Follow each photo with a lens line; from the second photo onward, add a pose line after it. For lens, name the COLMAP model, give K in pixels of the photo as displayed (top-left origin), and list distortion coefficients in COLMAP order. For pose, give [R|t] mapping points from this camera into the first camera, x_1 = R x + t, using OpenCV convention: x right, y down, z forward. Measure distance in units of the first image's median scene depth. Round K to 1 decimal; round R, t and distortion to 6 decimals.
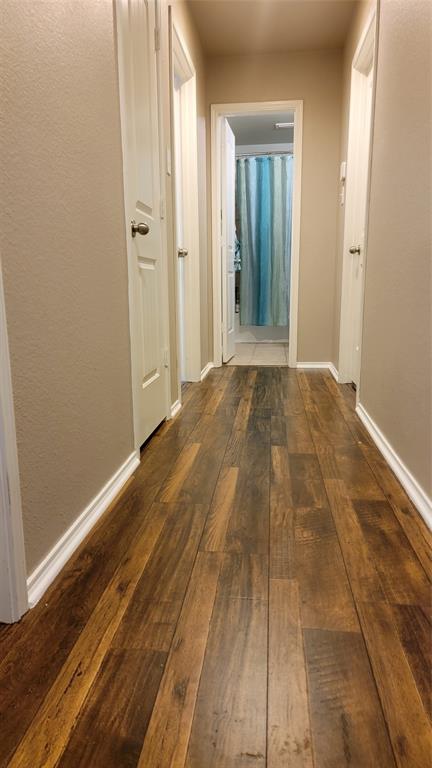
lens RADIAL K [[532.9, 0, 215.6], [0, 532.9, 383.5], [0, 0, 1]] dist [0.081327, -0.062928]
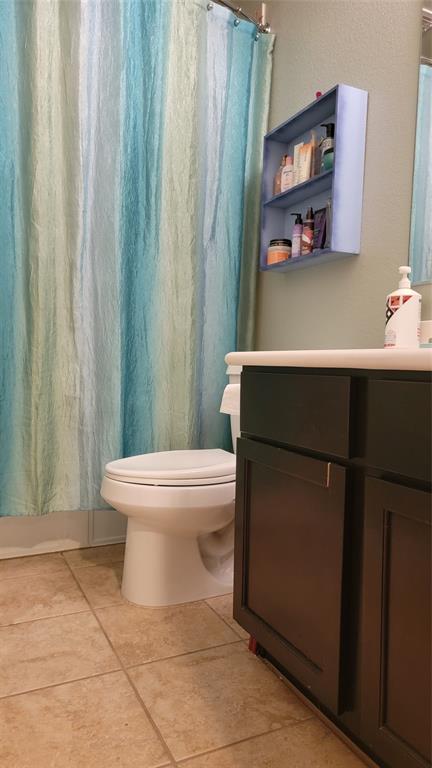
lens RADIAL K [[532.9, 0, 215.4], [0, 532.9, 383.8], [0, 0, 1]] dist [0.081327, -0.062928]
pose [[0.847188, 0.010168, 0.531197, 0.036800], [0.062252, 0.991030, -0.118254, -0.139974], [-0.527634, 0.133251, 0.838955, 0.712818]]
